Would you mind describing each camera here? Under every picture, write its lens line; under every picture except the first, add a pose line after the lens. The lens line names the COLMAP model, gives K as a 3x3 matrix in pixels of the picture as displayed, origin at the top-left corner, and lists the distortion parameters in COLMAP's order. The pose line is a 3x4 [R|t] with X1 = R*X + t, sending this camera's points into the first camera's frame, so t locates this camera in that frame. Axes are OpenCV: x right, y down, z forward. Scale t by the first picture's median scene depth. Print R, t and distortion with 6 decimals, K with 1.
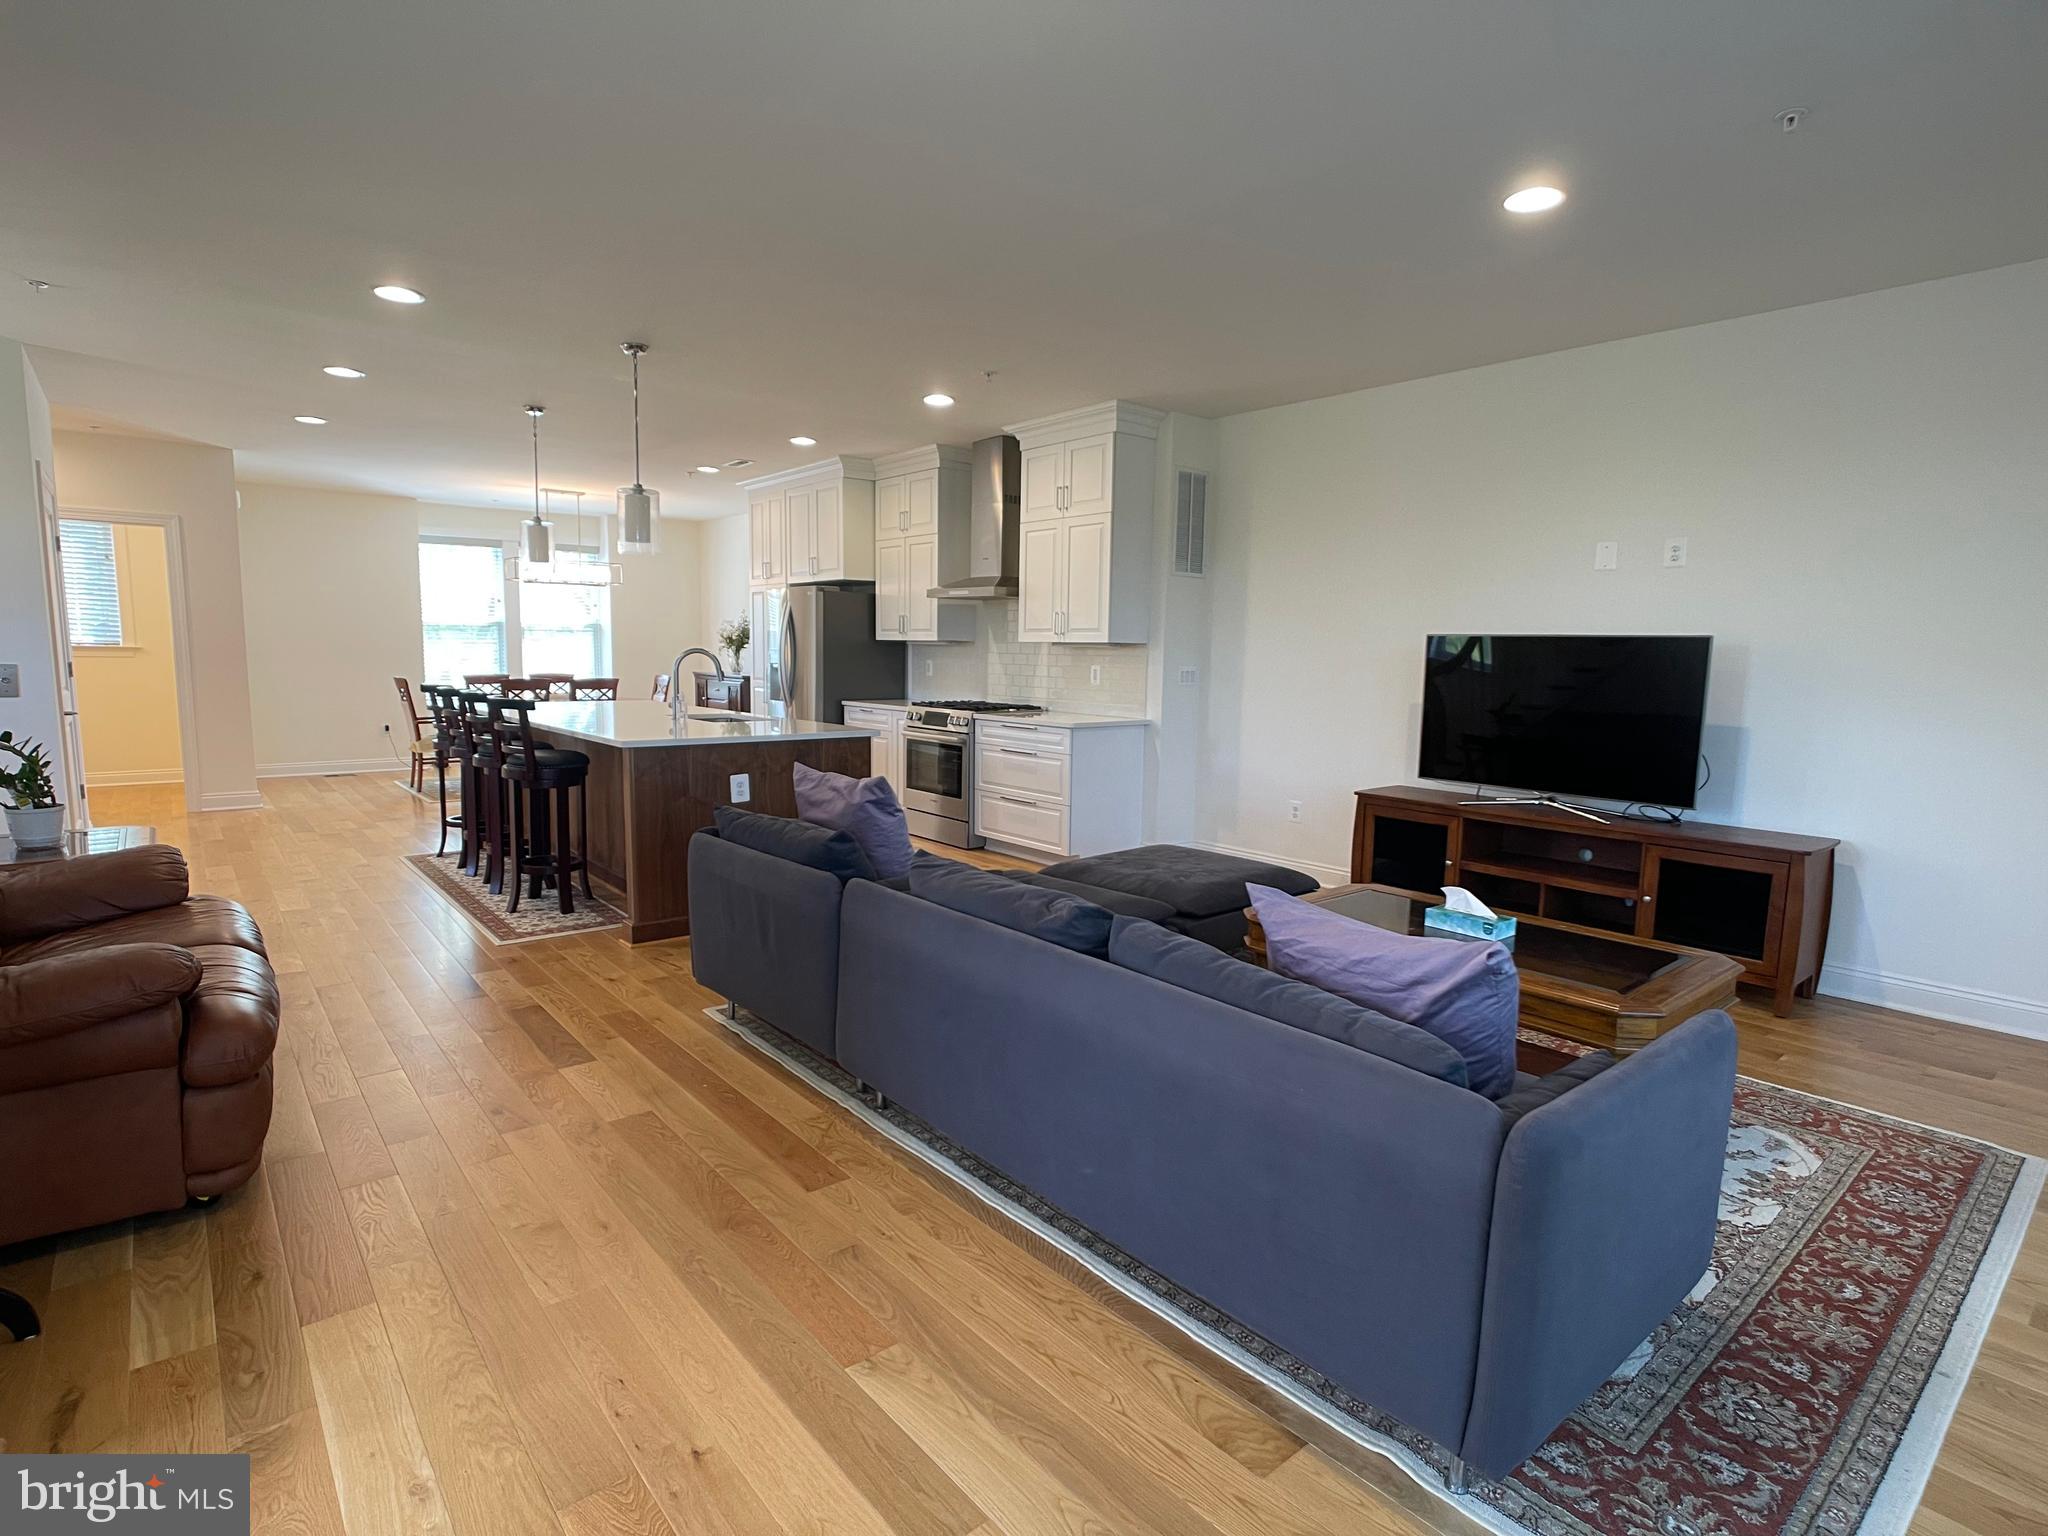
lens RADIAL K [[1049.8, 0, 1022.7], [0, 1049.8, 786.5], [0, 0, 1]] dist [-0.025555, 0.008404]
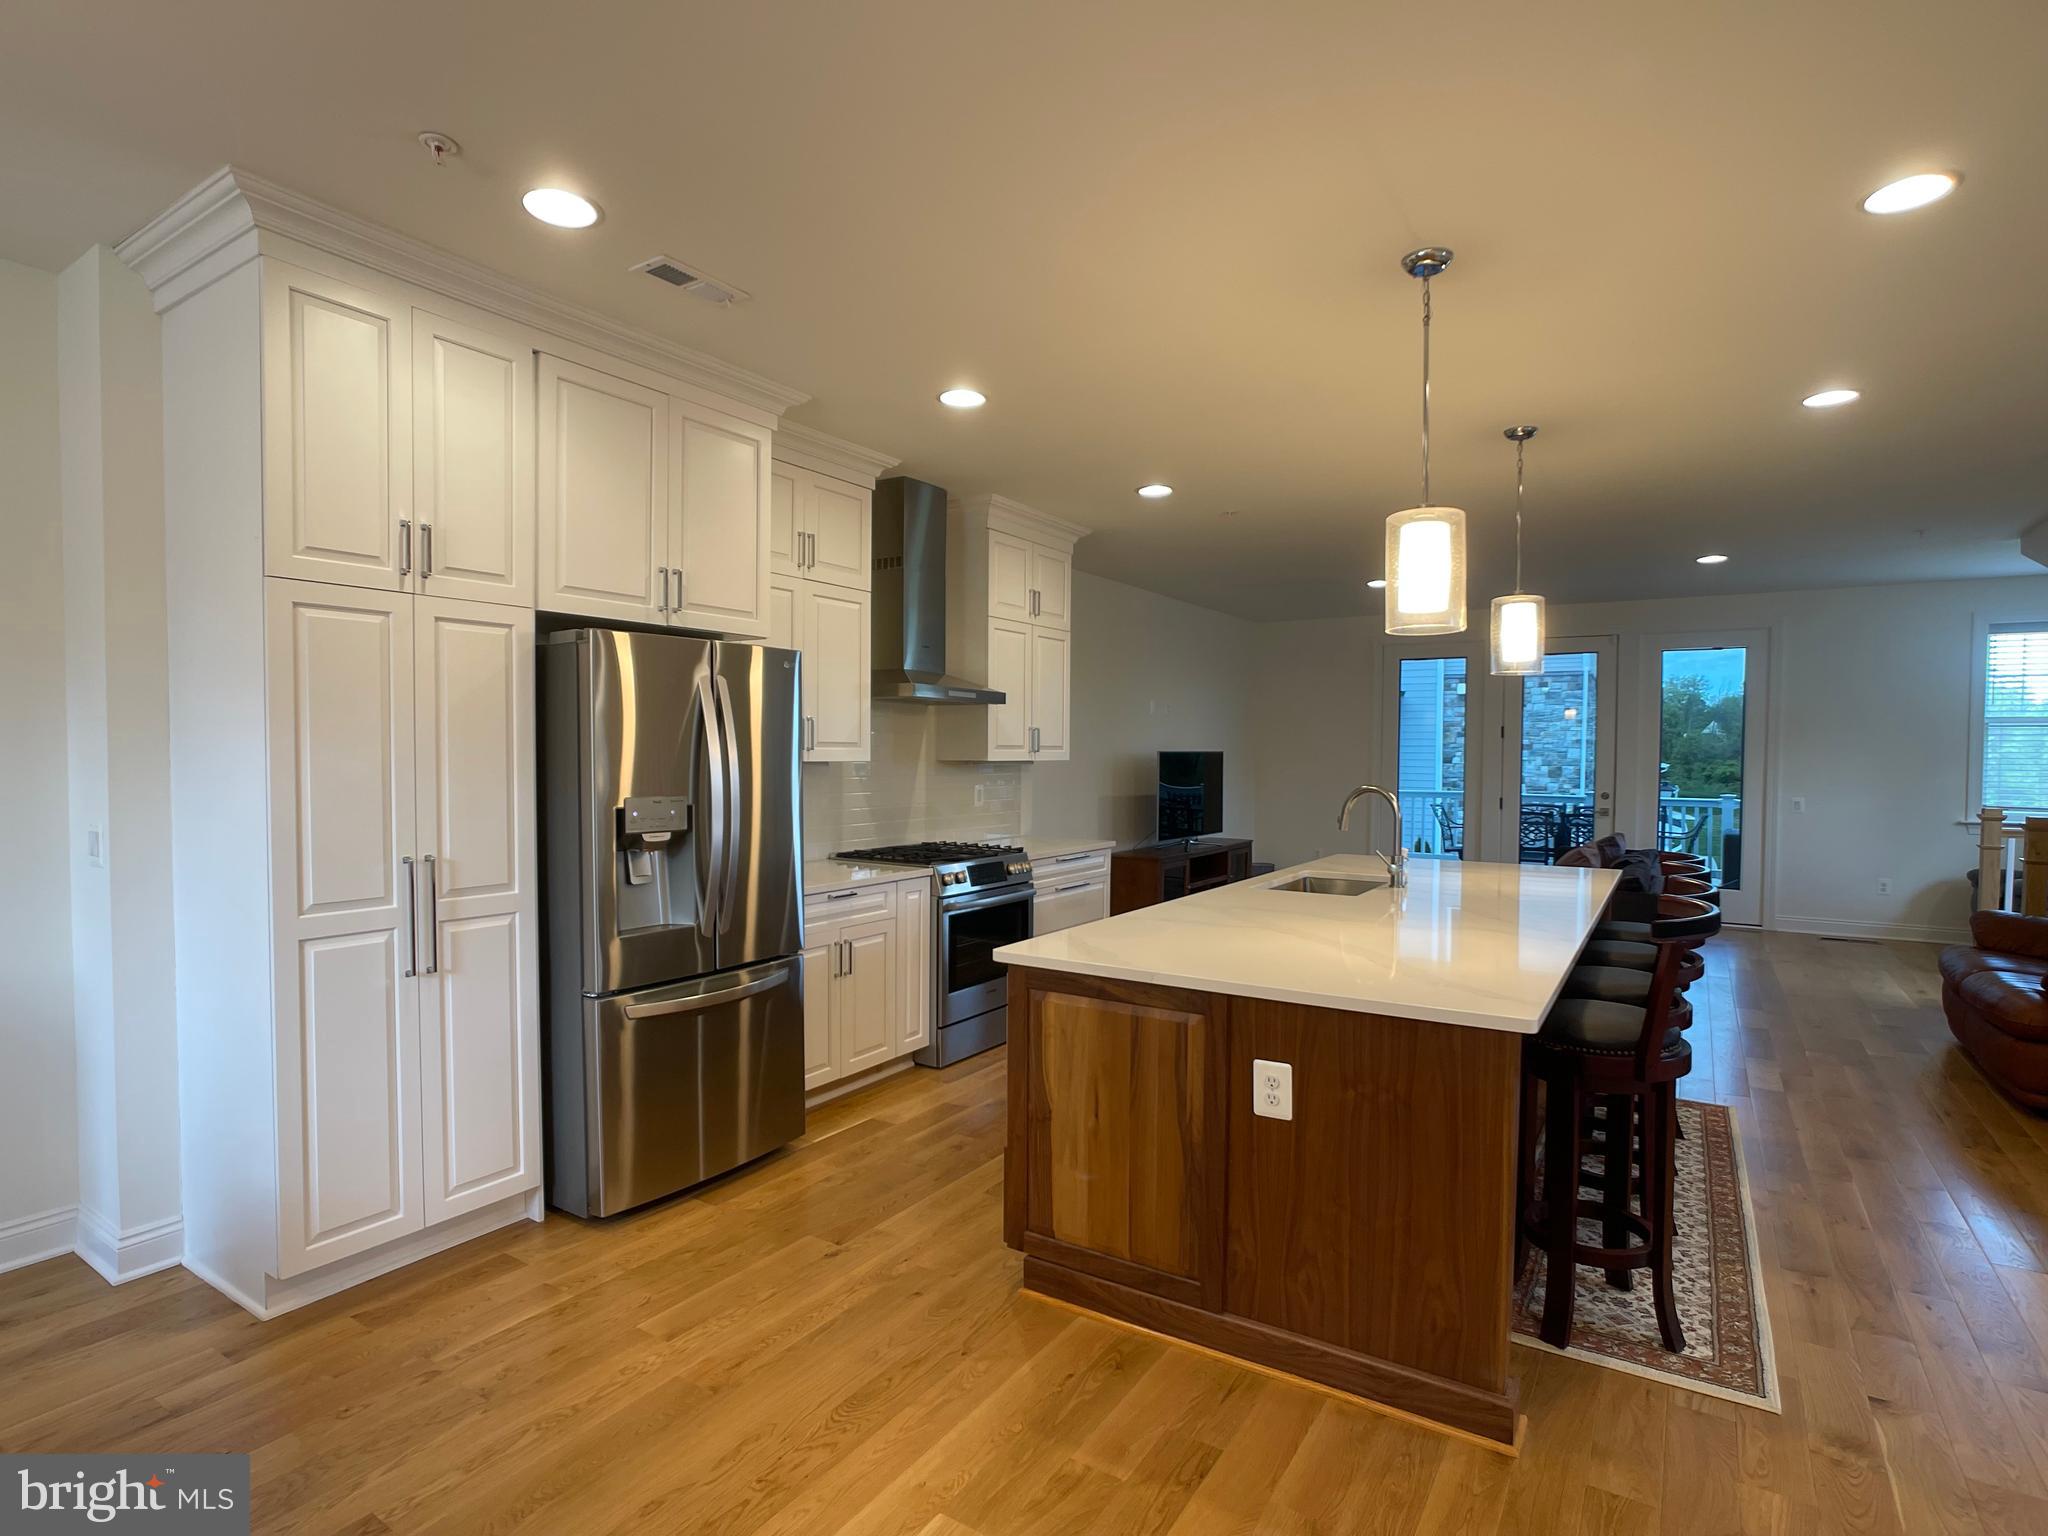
lens RADIAL K [[1049.8, 0, 1022.7], [0, 1049.8, 786.5], [0, 0, 1]] dist [-0.025555, 0.008404]
pose [[-0.287504, -0.047862, 0.956583, -1.005990], [0.118986, 0.989229, 0.085257, -0.236145], [-0.950360, 0.138332, -0.278712, 1.545144]]
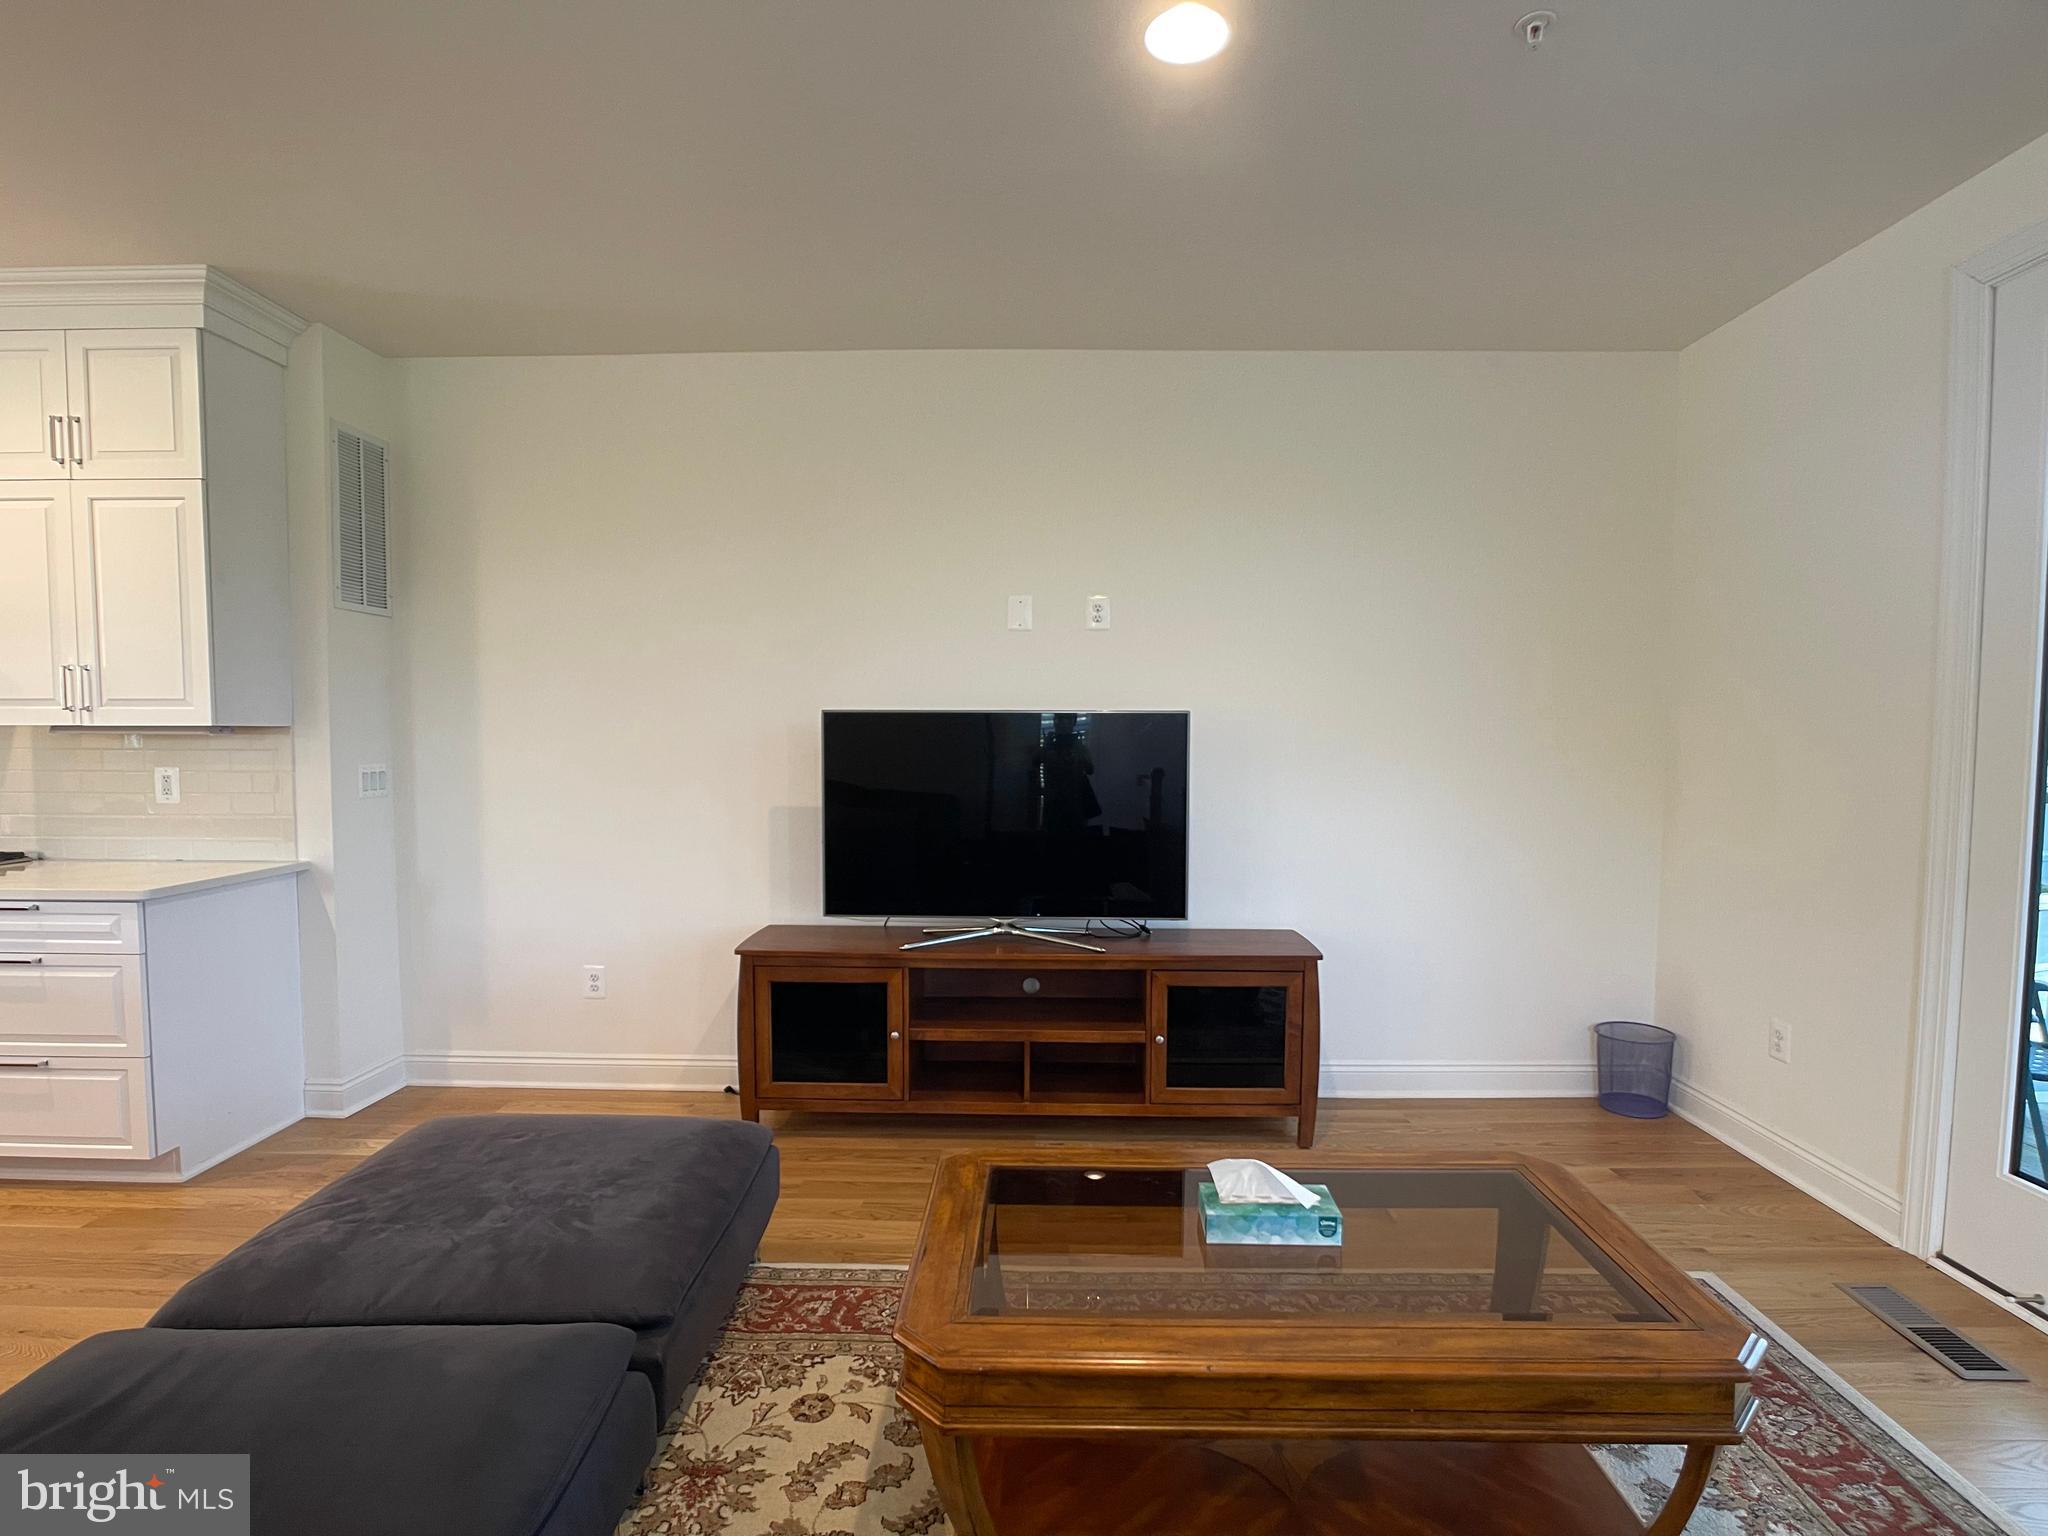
lens RADIAL K [[1049.8, 0, 1022.7], [0, 1049.8, 786.5], [0, 0, 1]] dist [-0.025555, 0.008404]
pose [[0.660032, -0.055066, 0.749217, -0.047225], [0.105705, 0.994195, -0.020051, -0.063080], [-0.743764, 0.092430, 0.662021, 0.420557]]
